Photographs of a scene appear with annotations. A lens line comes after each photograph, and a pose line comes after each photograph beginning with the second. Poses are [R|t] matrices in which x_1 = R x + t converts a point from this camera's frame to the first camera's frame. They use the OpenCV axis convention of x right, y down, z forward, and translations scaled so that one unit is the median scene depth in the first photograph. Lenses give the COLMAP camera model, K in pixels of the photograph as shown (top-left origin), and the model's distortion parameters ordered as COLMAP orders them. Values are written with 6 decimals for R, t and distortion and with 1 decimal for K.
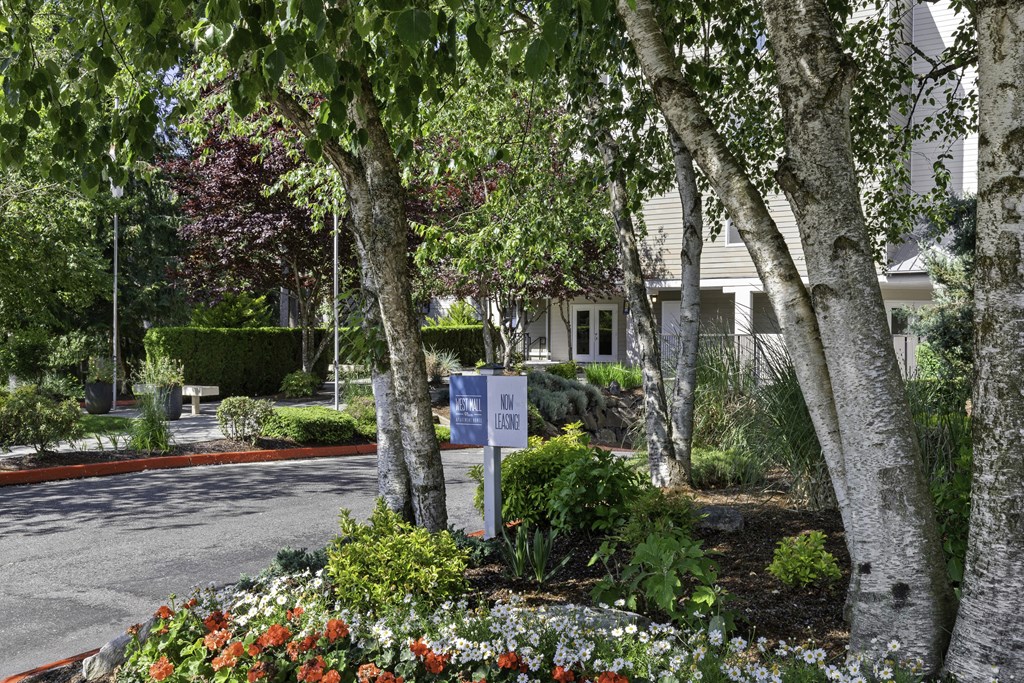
lens RADIAL K [[463.4, 0, 509.8], [0, 463.4, 343.3], [0, 0, 1]] dist [-0.000040, 0.000048]
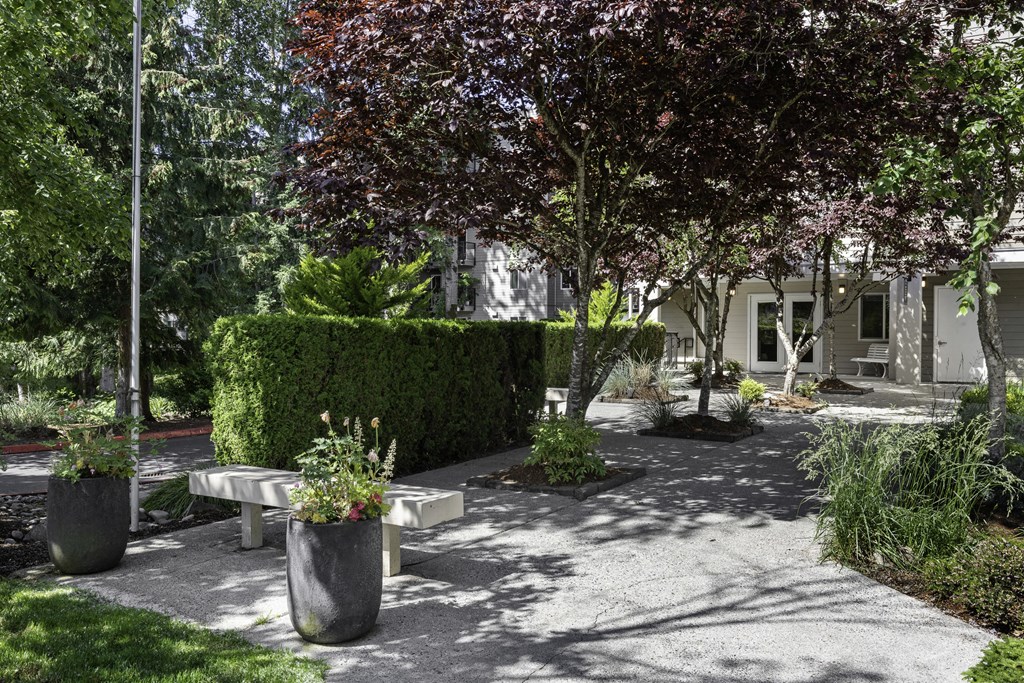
lens RADIAL K [[463.4, 0, 514.3], [0, 463.4, 340.0], [0, 0, 1]] dist [-0.000040, 0.000048]
pose [[0.999984, -0.001577, -0.005501, -0.245994], [0.001521, 0.999947, -0.010145, -0.002590], [0.005517, 0.010136, 0.999933, 0.286397]]
